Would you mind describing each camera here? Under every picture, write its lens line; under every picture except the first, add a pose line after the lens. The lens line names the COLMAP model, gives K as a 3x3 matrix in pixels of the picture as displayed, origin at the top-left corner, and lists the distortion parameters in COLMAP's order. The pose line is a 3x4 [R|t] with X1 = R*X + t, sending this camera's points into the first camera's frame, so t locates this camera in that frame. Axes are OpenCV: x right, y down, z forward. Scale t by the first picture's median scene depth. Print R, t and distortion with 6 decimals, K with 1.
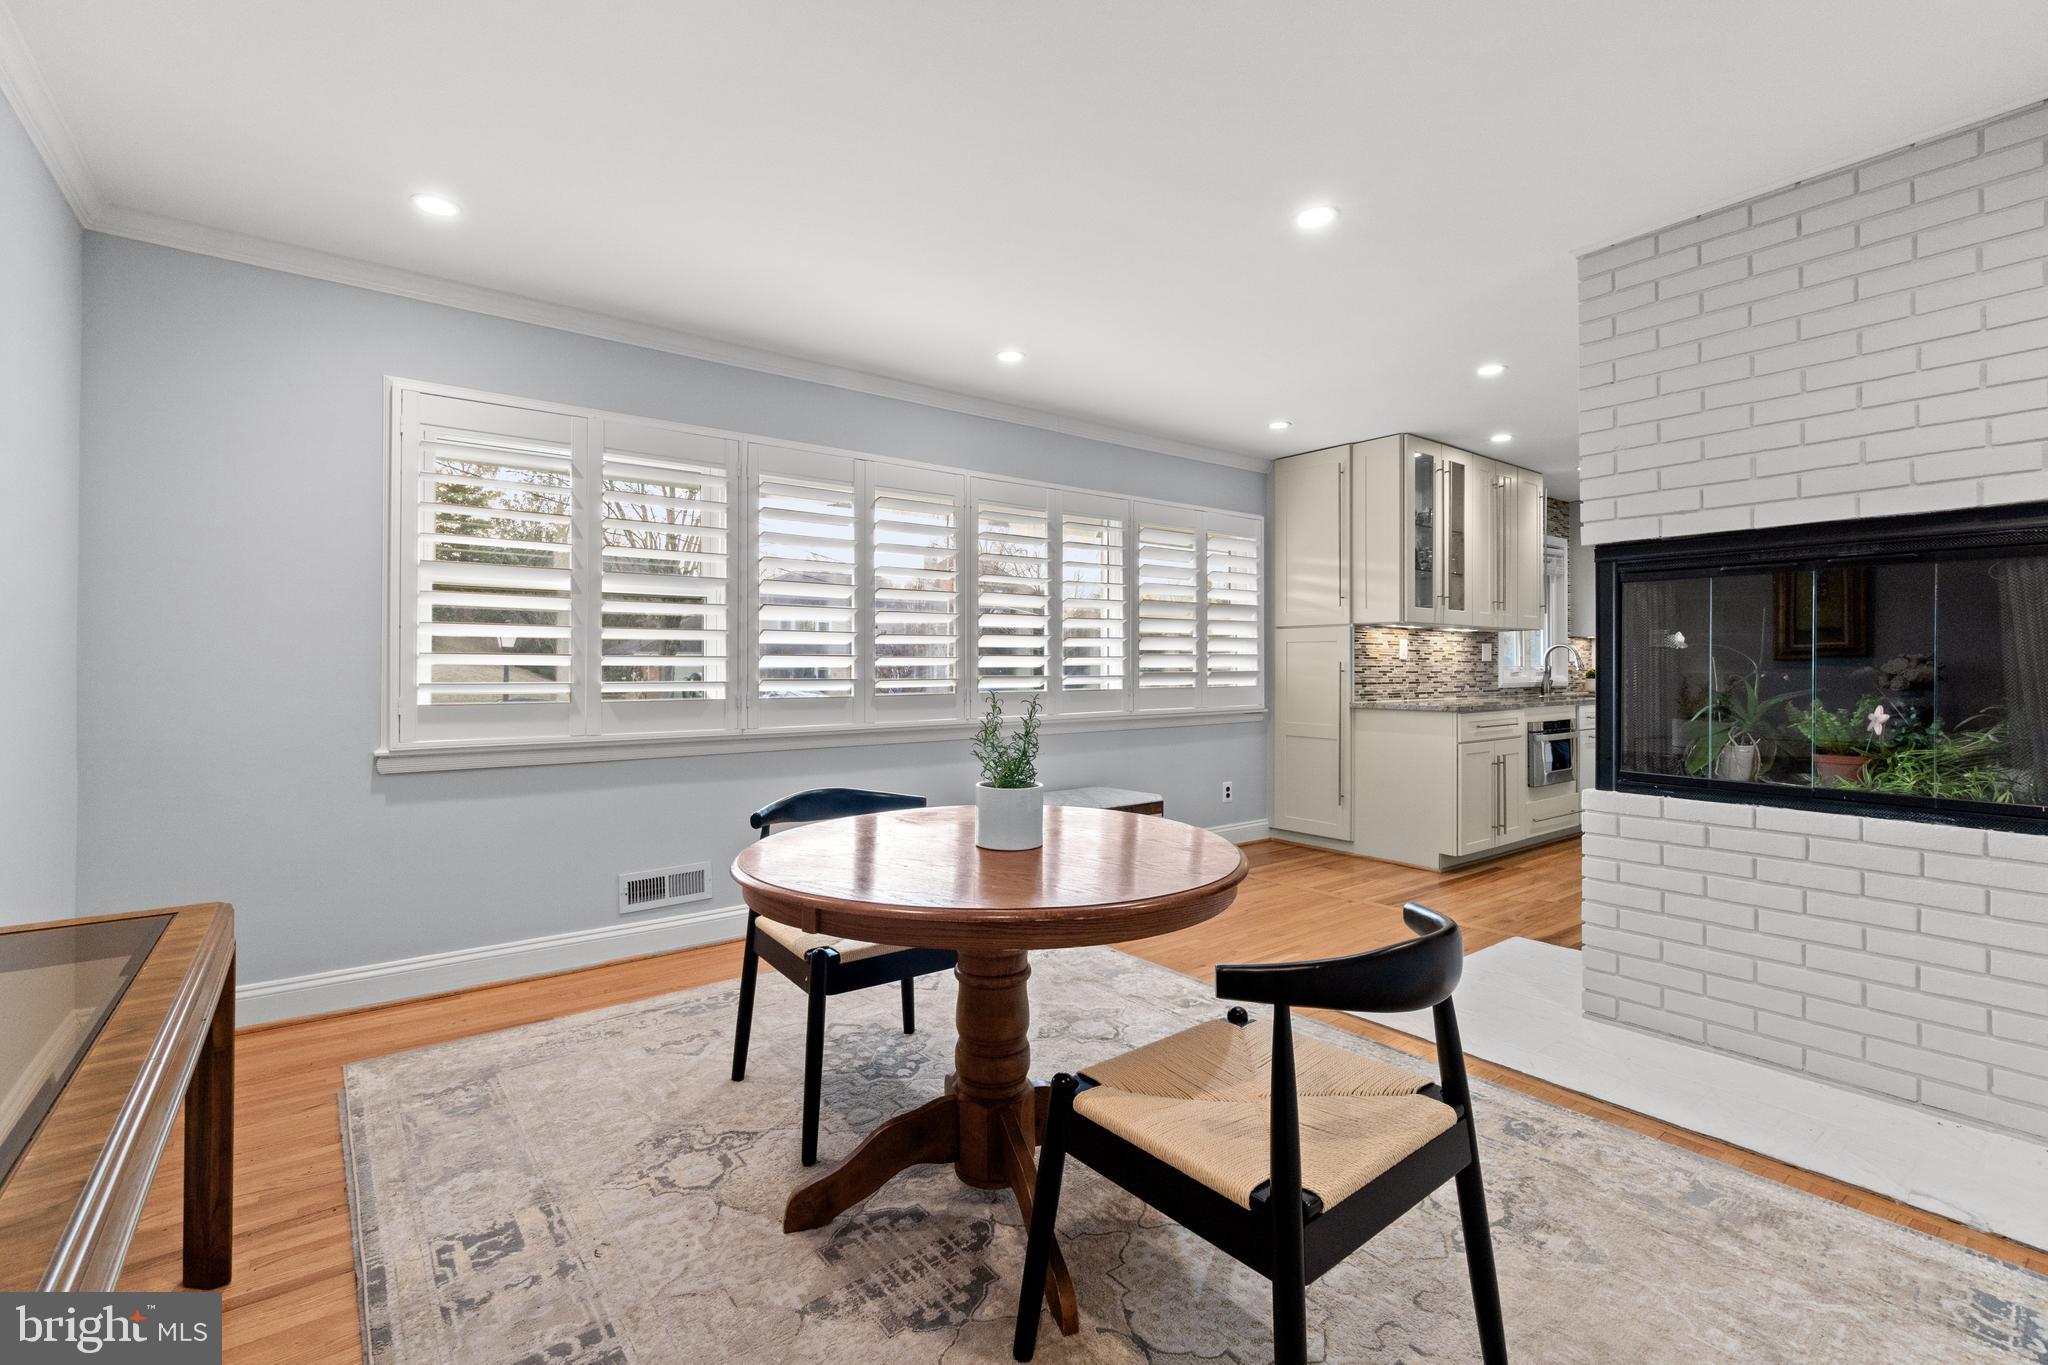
lens RADIAL K [[895.5, 0, 1028.6], [0, 895.5, 674.9], [0, 0, 1]] dist [-0.005492, -0.000549]
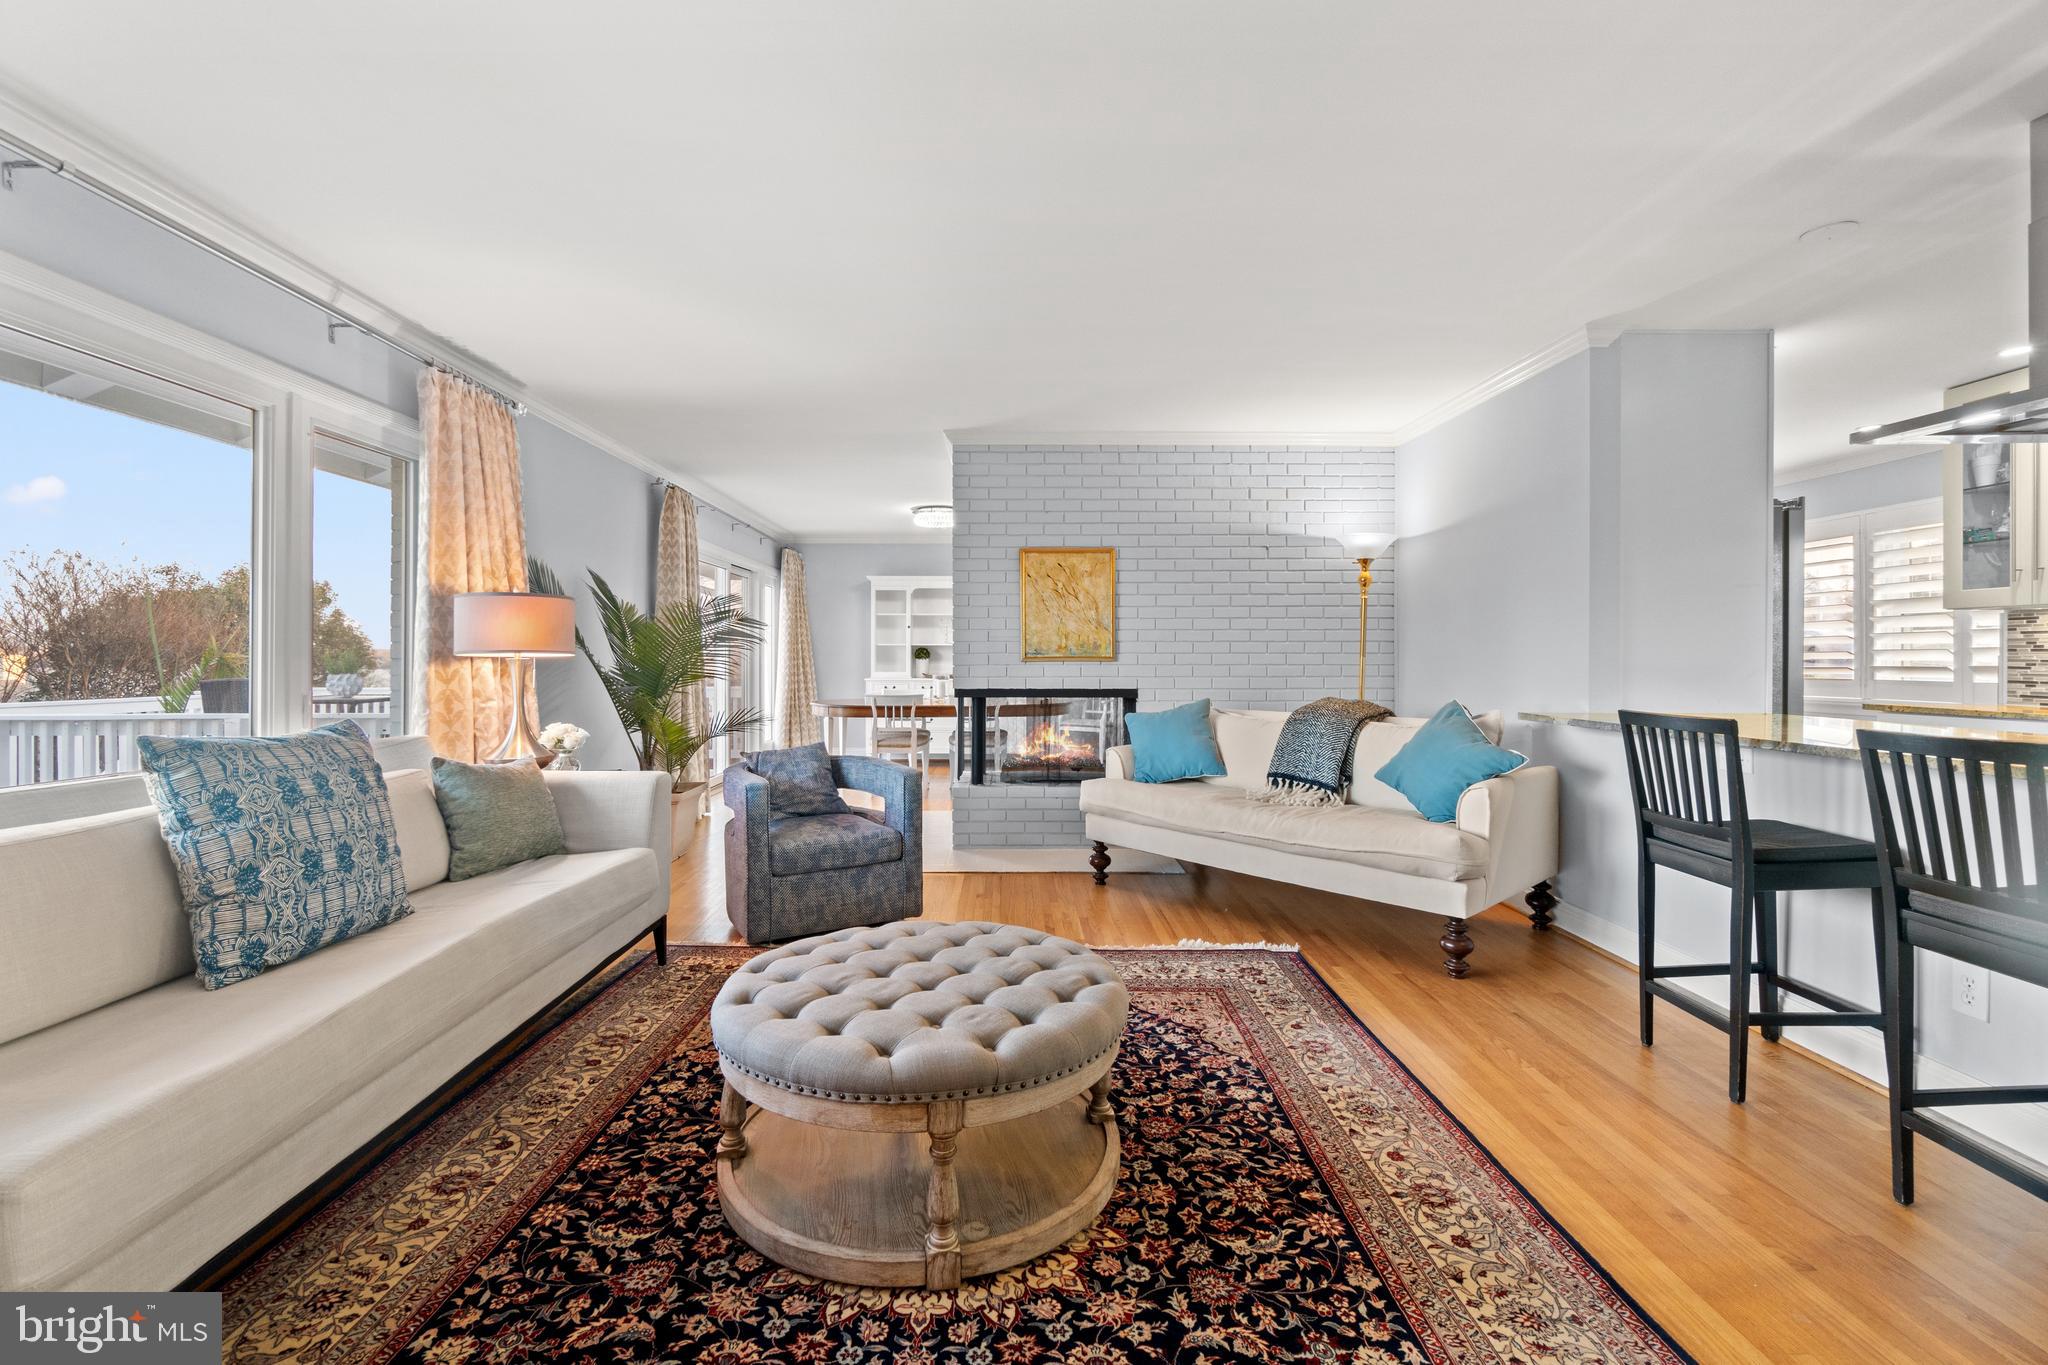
lens RADIAL K [[895.5, 0, 1008.8], [0, 895.5, 666.1], [0, 0, 1]] dist [-0.005492, -0.000549]
pose [[-0.620594, 0.003504, -0.784124, 1.525678], [-0.009798, 0.999877, 0.012223, -0.005619], [0.784071, 0.015268, -0.620484, 0.752301]]
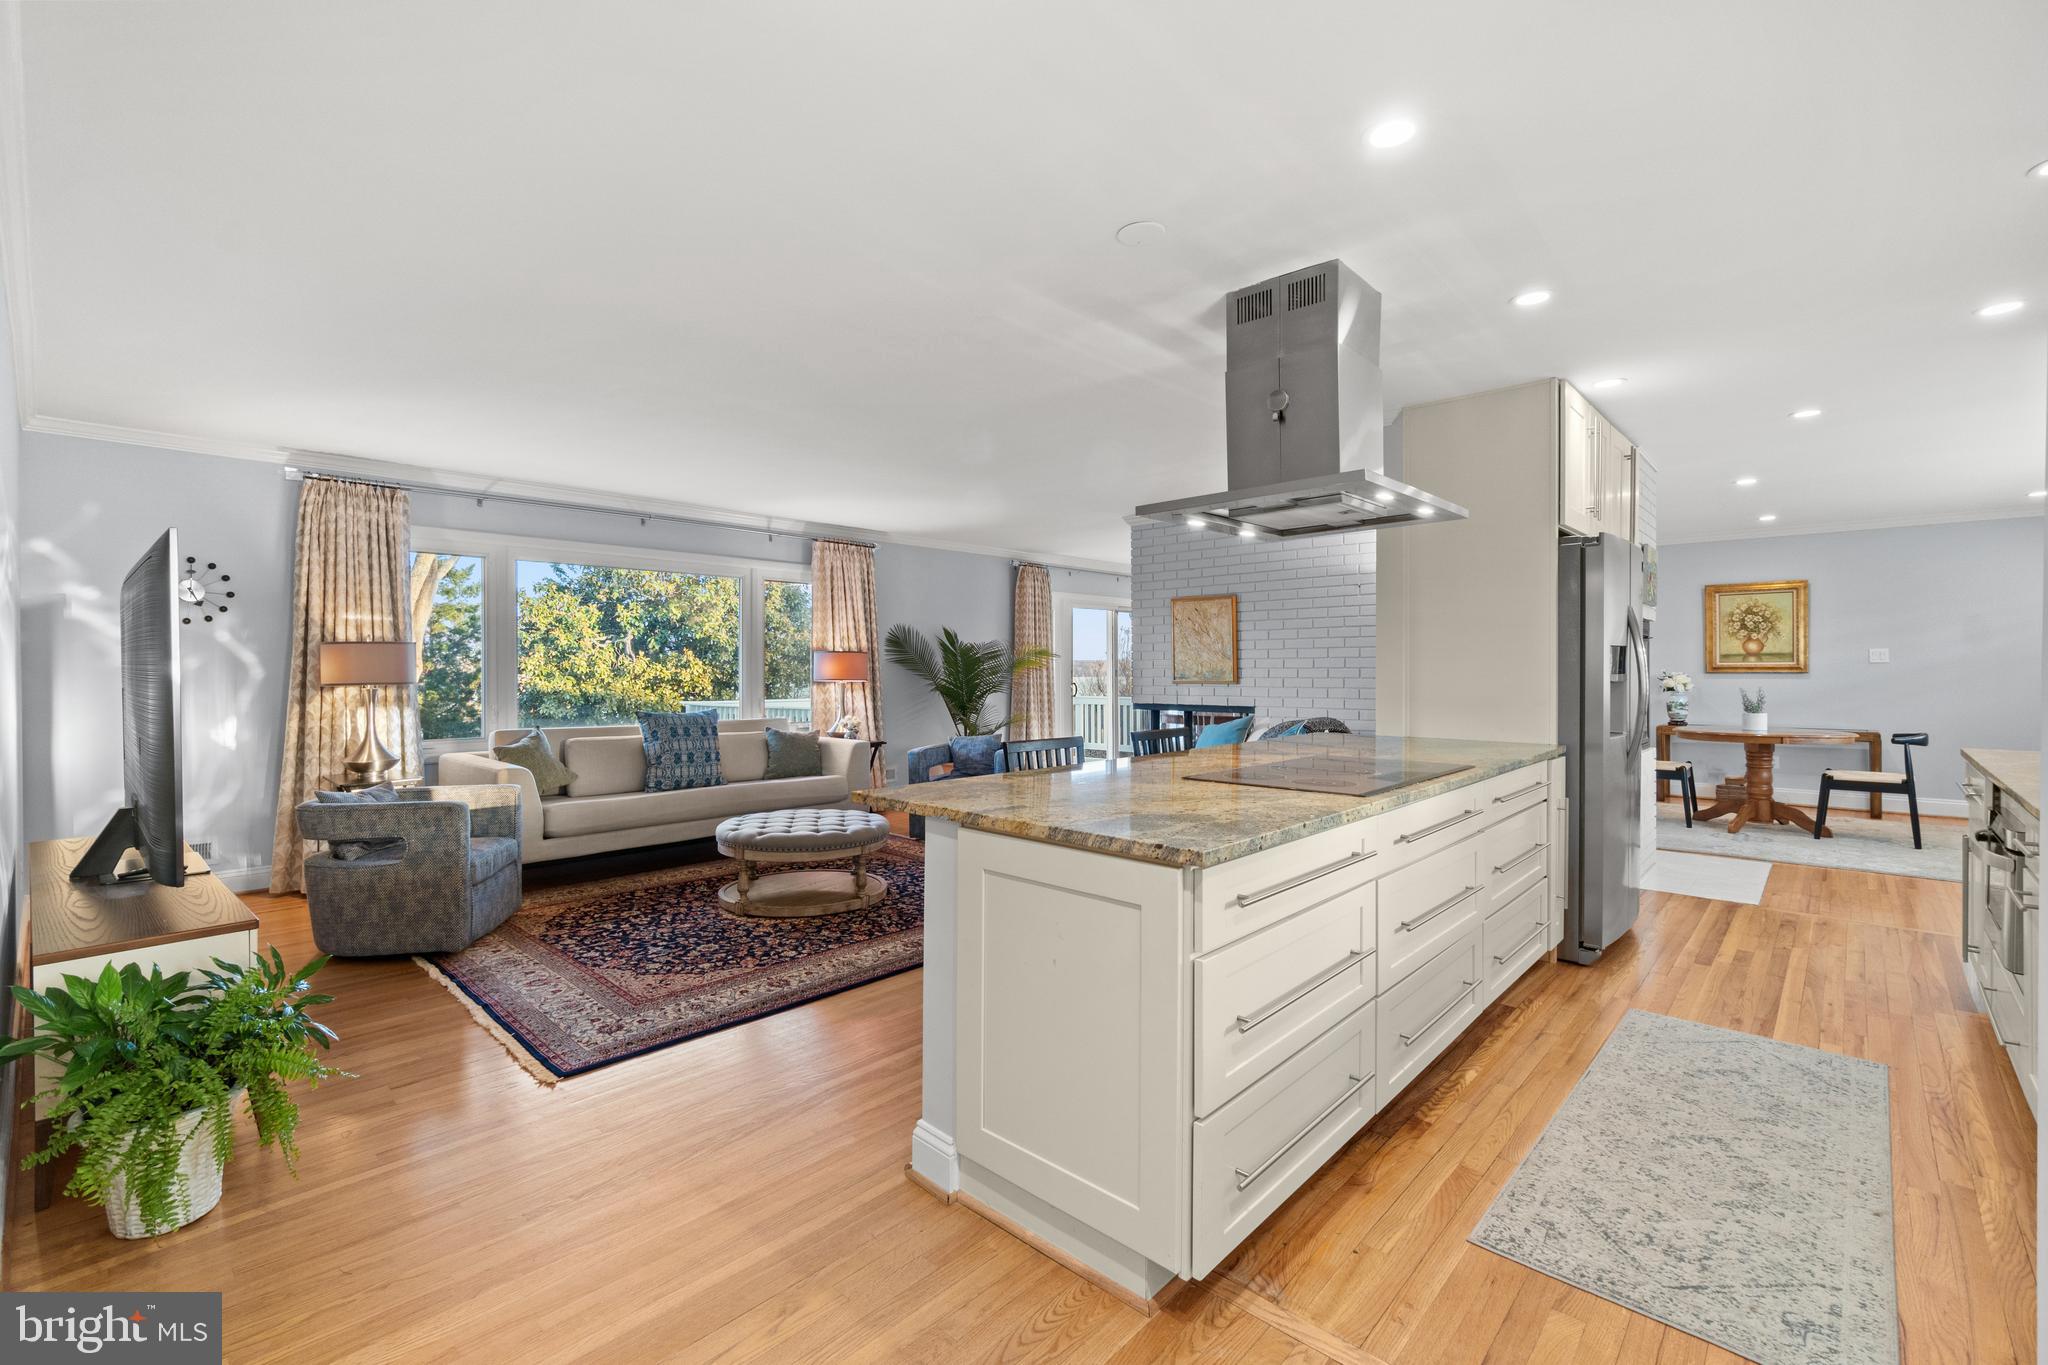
lens RADIAL K [[895.5, 0, 1002.8], [0, 895.5, 682.0], [0, 0, 1]] dist [-0.005492, -0.000549]
pose [[-0.989943, 0.003853, -0.141413, 1.191918], [0.000294, 0.999683, 0.025181, -0.033114], [0.141465, 0.024886, -0.989630, 1.390965]]
